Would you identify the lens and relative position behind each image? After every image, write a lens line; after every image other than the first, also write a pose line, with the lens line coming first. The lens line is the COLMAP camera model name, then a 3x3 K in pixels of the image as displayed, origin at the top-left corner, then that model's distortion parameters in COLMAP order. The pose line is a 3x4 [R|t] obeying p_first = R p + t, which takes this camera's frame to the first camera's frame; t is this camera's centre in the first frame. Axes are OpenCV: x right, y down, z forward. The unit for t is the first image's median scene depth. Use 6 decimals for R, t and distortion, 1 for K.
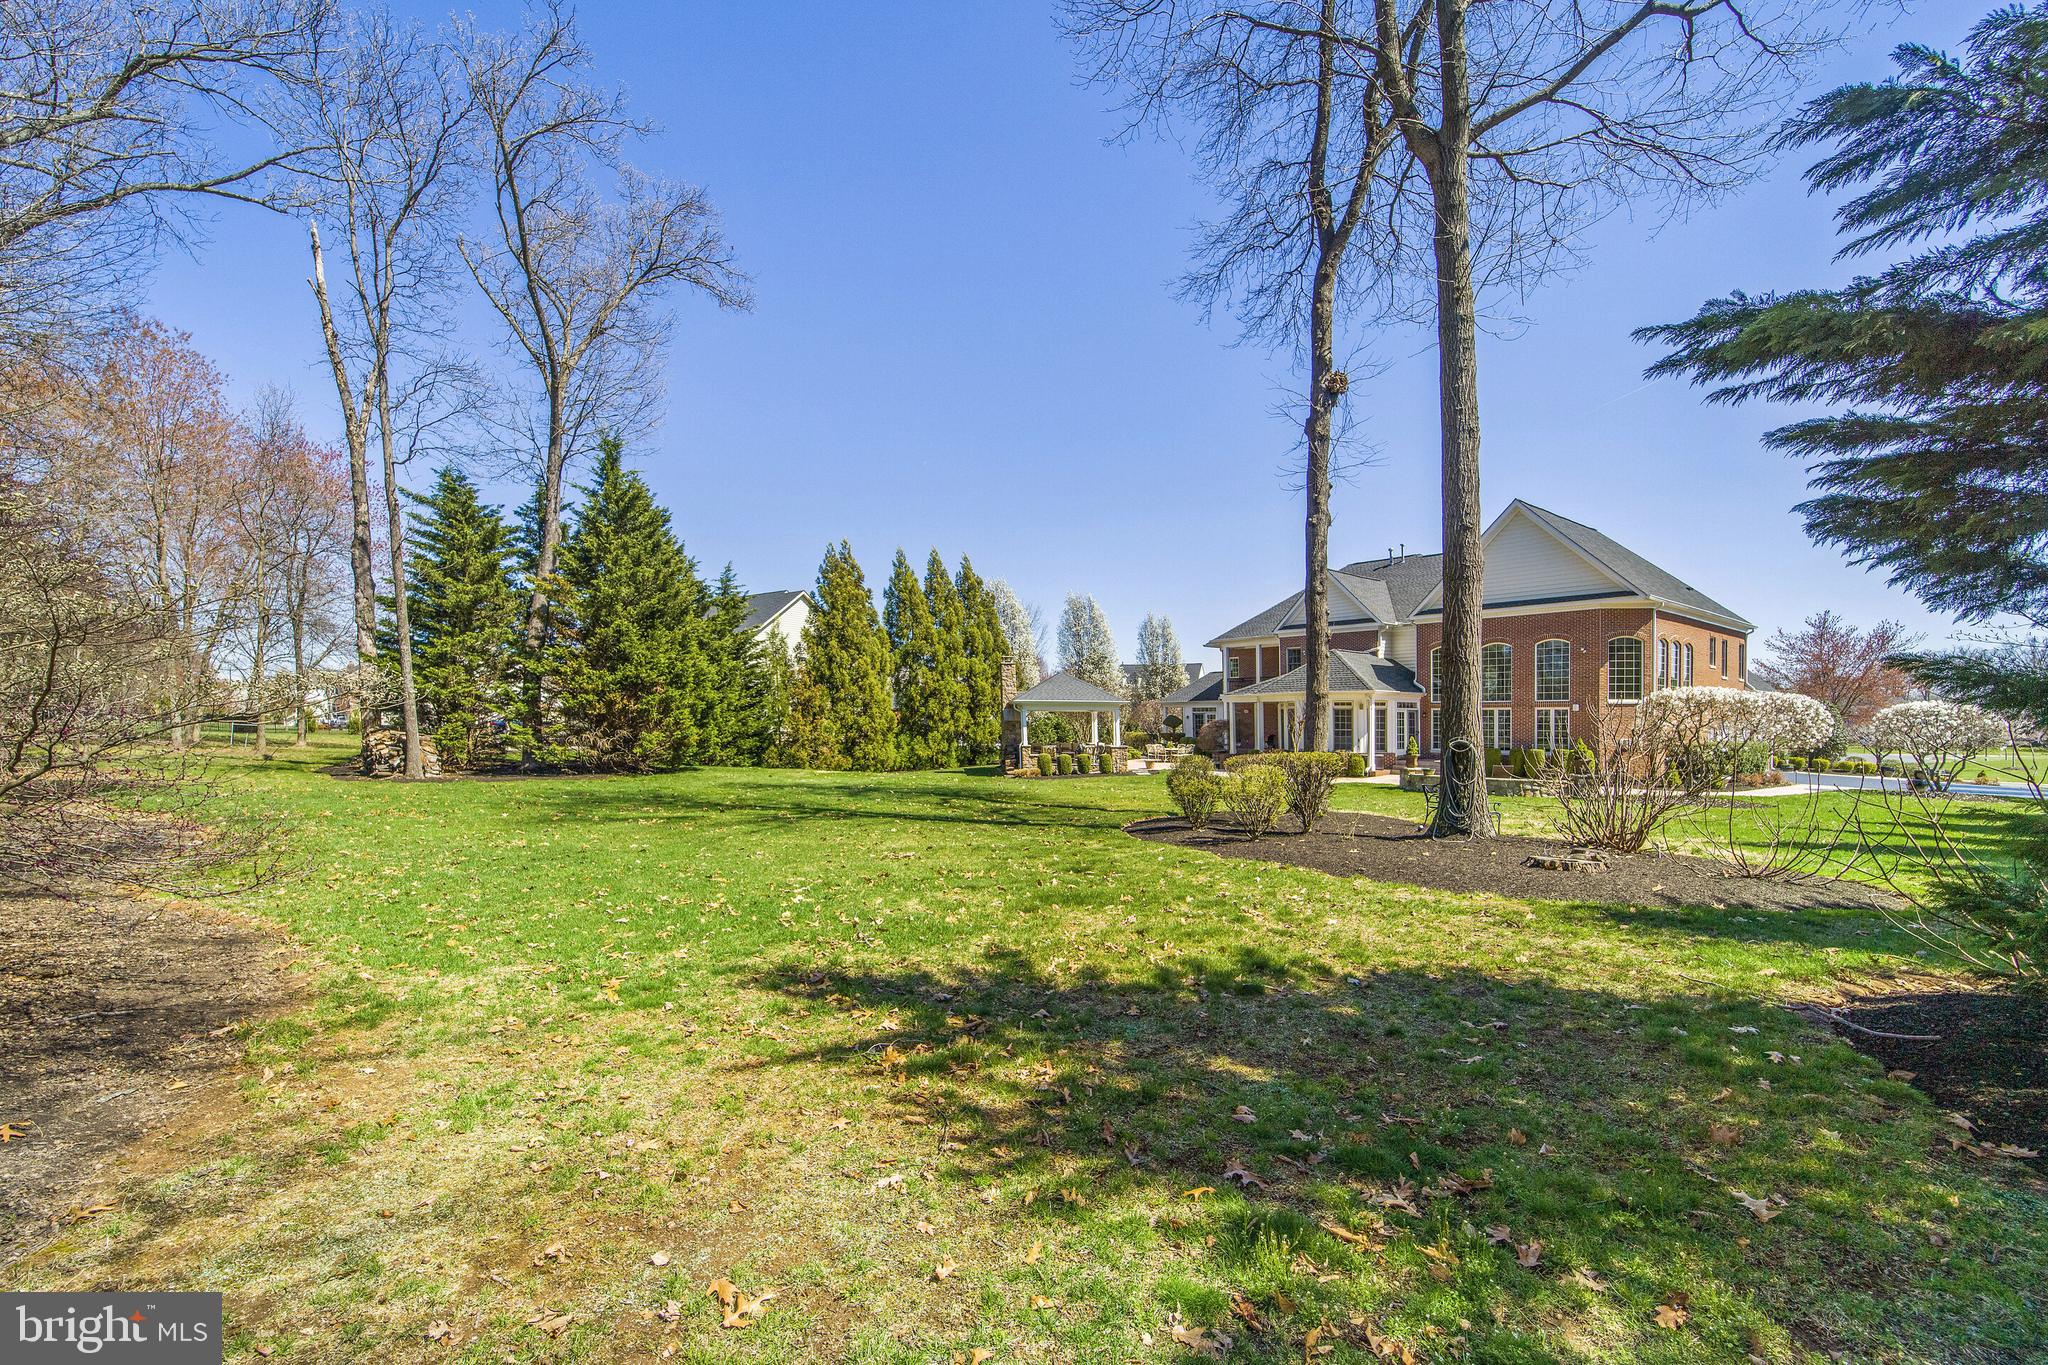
lens RADIAL K [[823.0, 0, 956.2], [0, 823.0, 714.2], [0, 0, 1]] dist [0.000619, -0.000215]
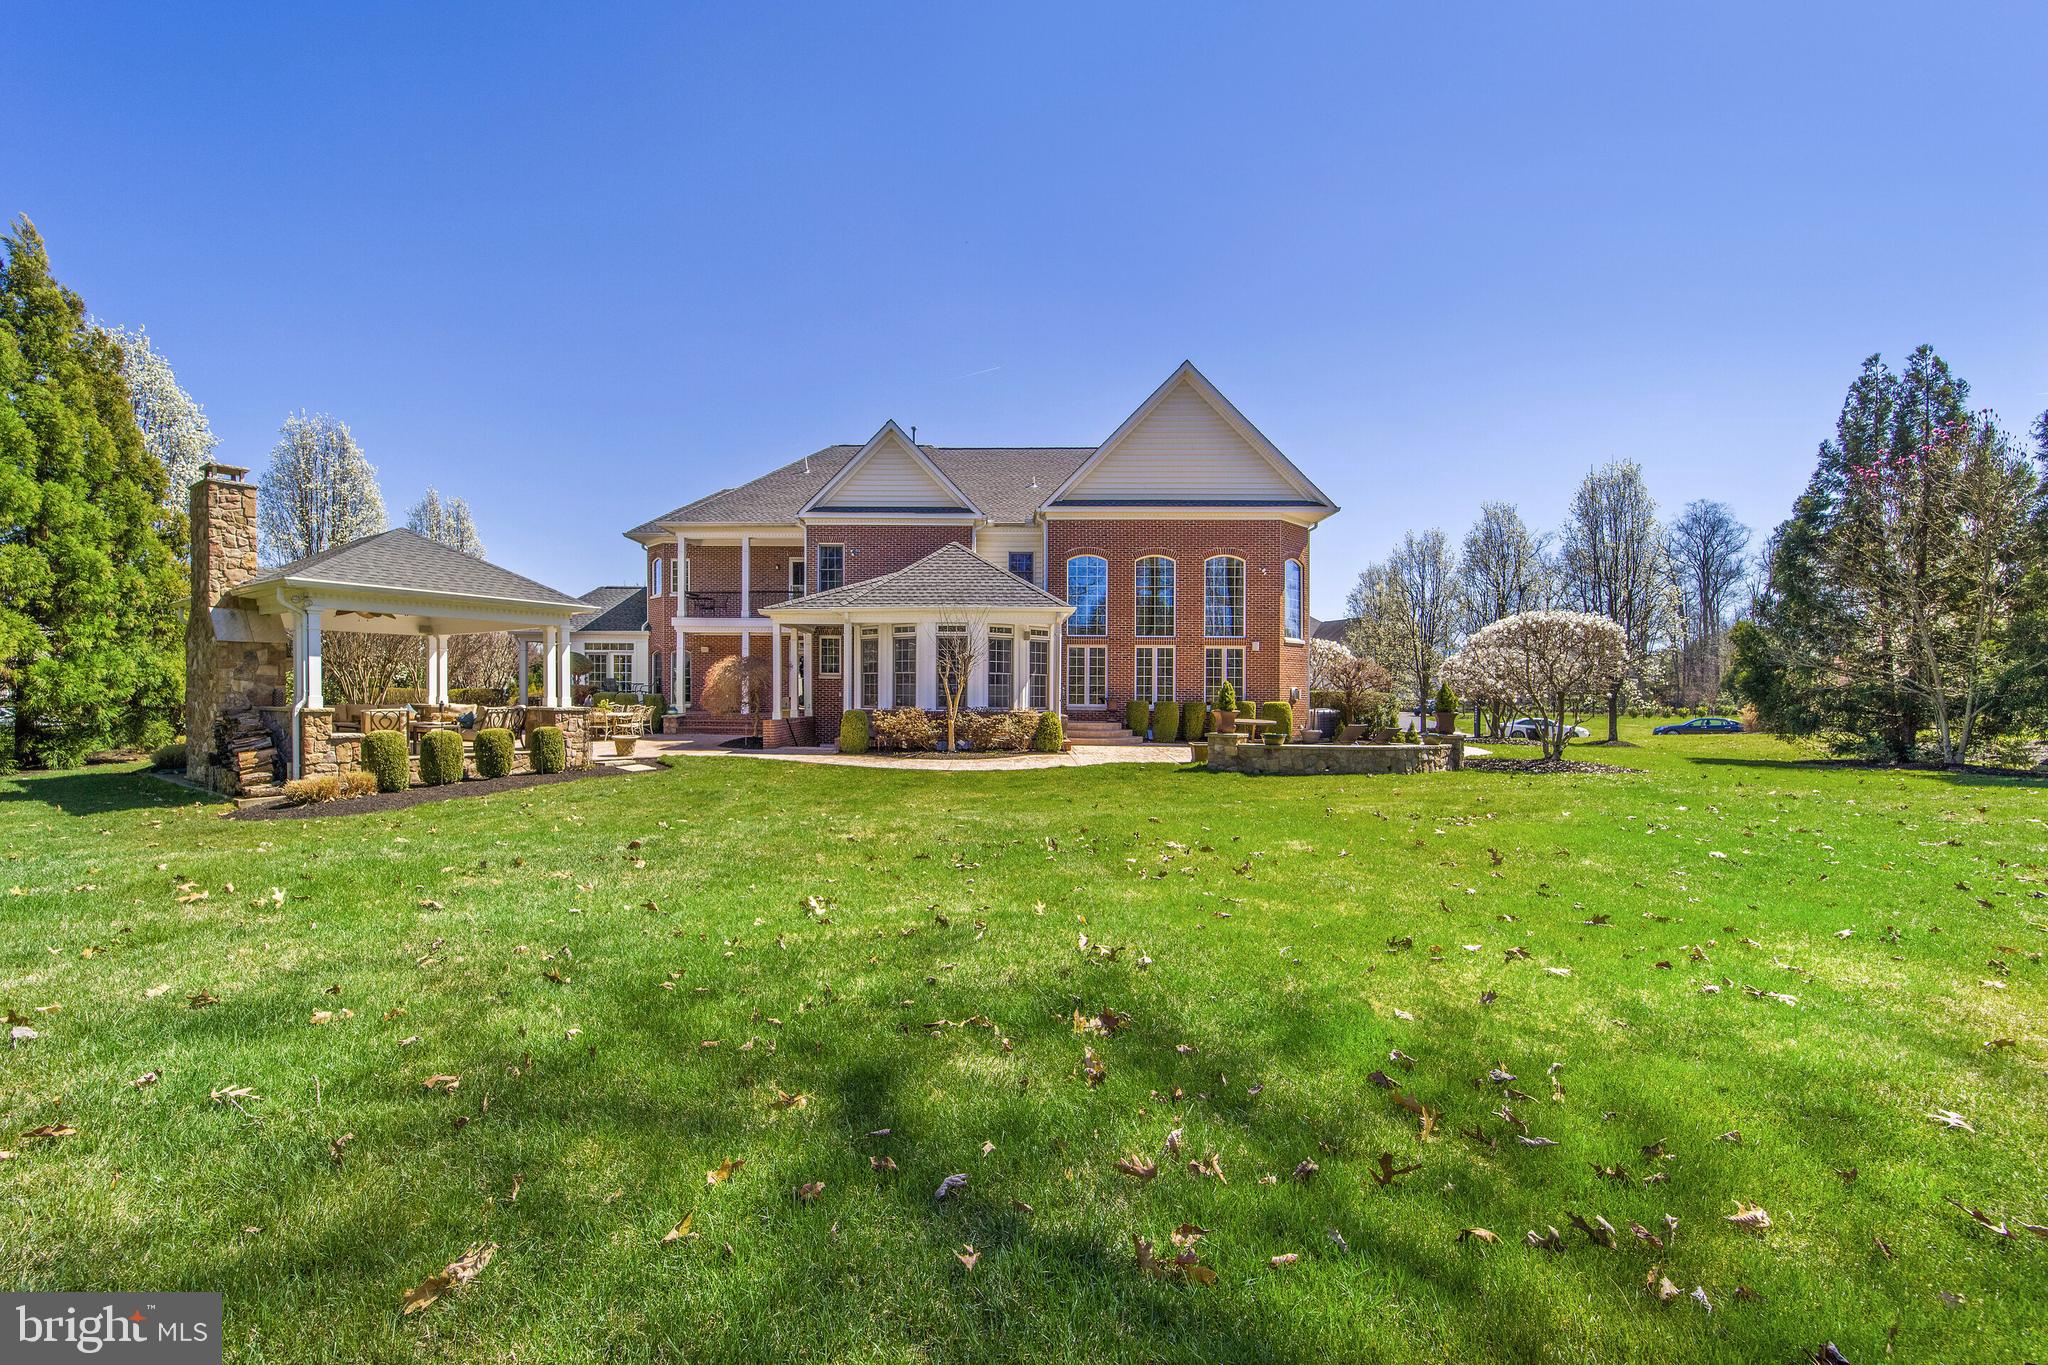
lens RADIAL K [[823.0, 0, 956.2], [0, 823.0, 714.2], [0, 0, 1]] dist [0.000619, -0.000215]
pose [[0.635389, -0.024995, 0.771788, -0.013362], [-0.017509, 0.998753, 0.046760, 0.018658], [-0.771994, -0.043223, 0.634159, 0.565799]]
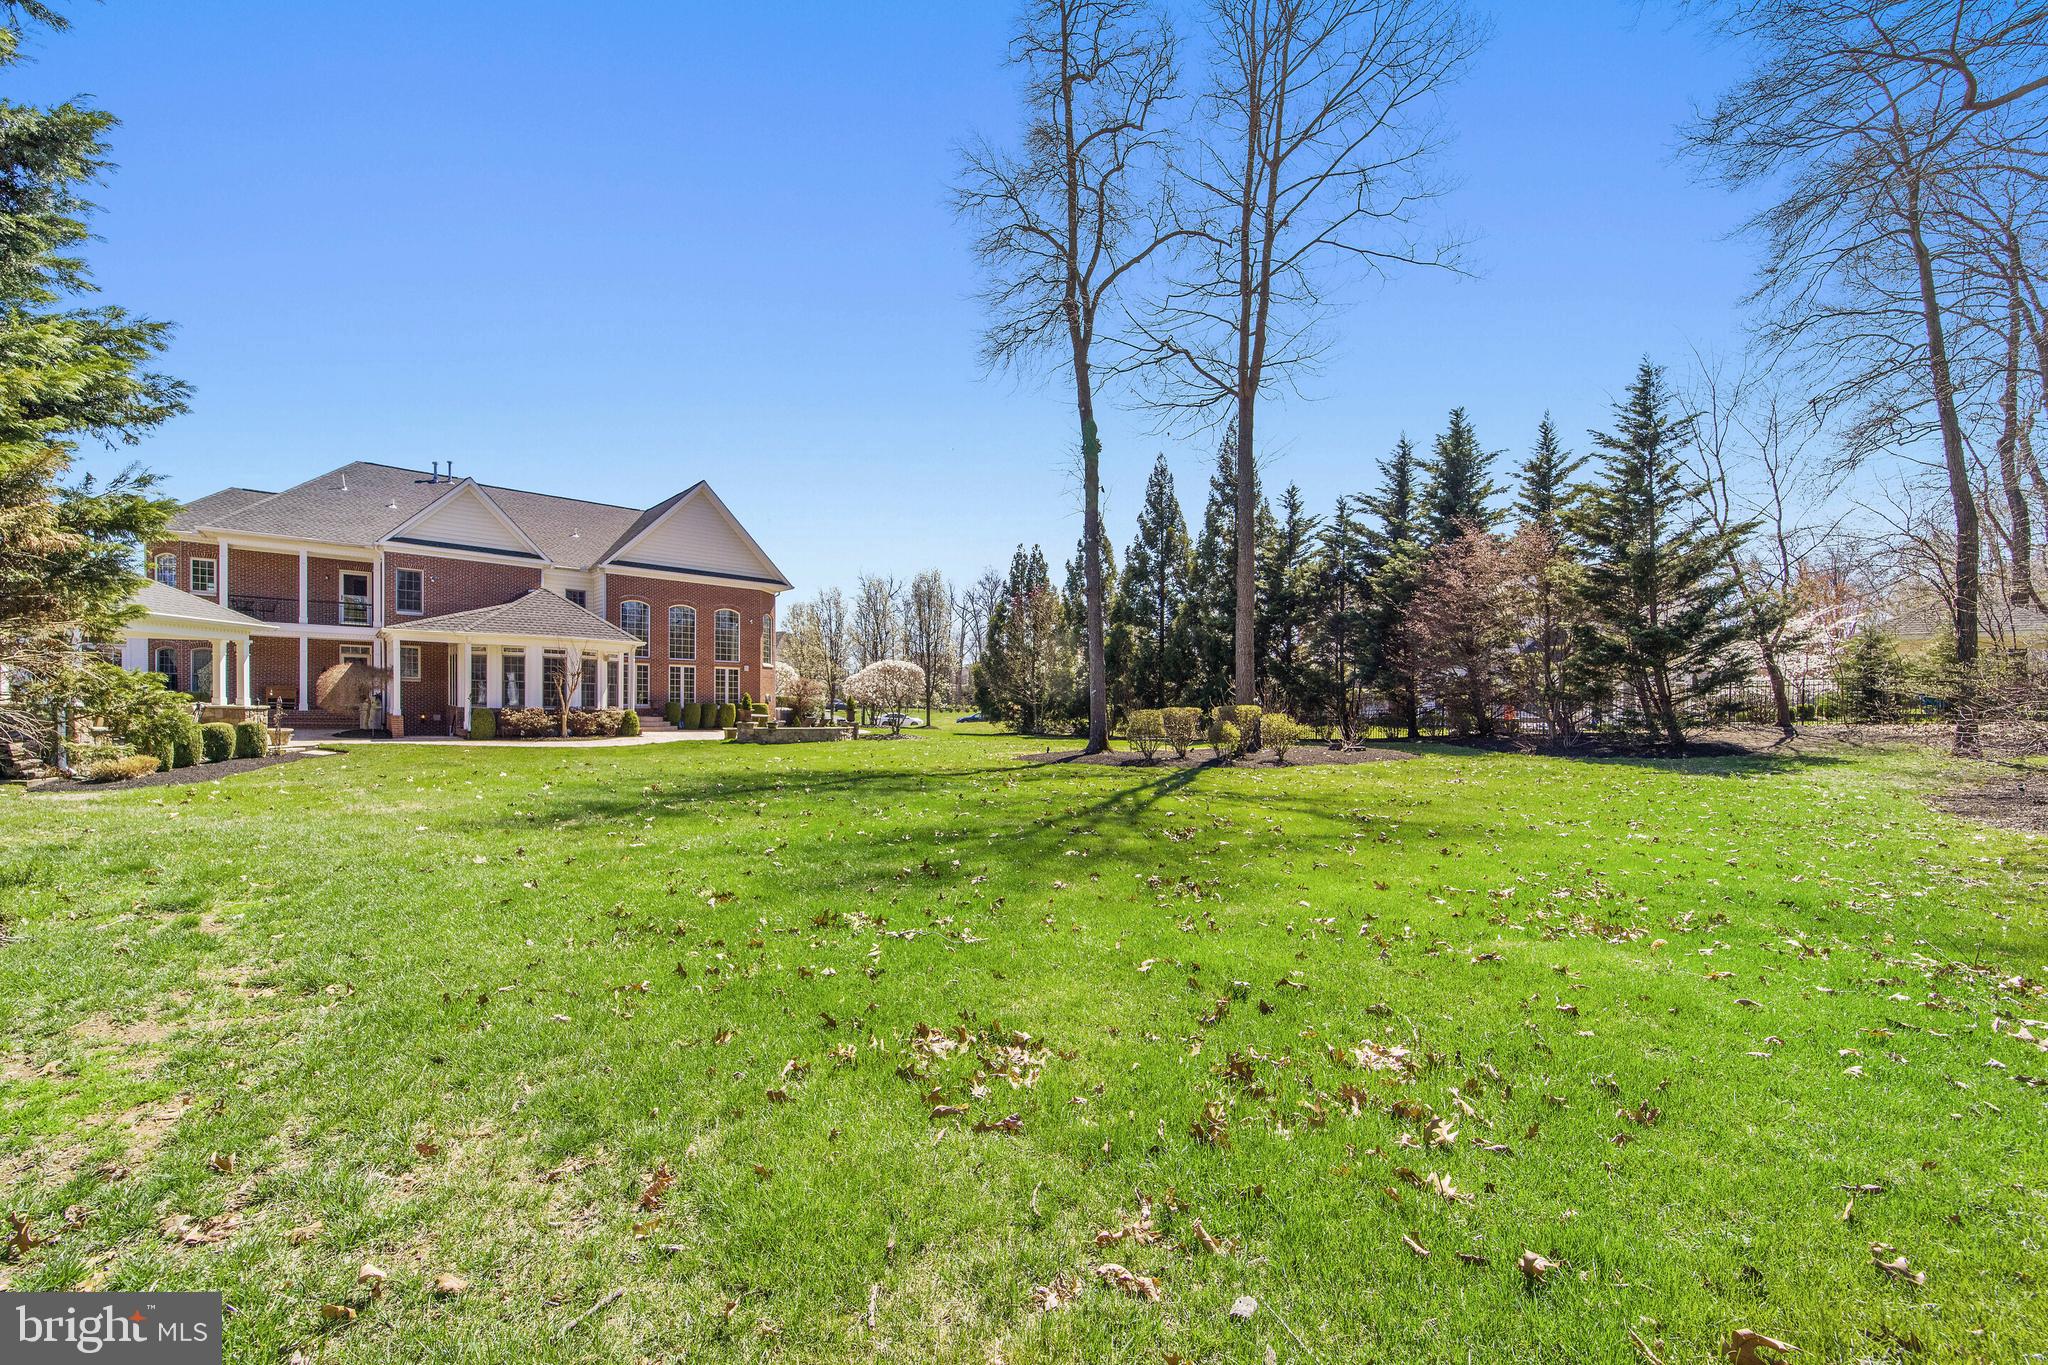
lens RADIAL K [[823.0, 0, 956.2], [0, 823.0, 714.2], [0, 0, 1]] dist [0.000619, -0.000215]
pose [[0.008676, -0.031447, 0.999468, -0.366147], [-0.045638, 0.998451, 0.031811, 0.005058], [-0.998920, -0.045890, 0.007227, 0.526391]]
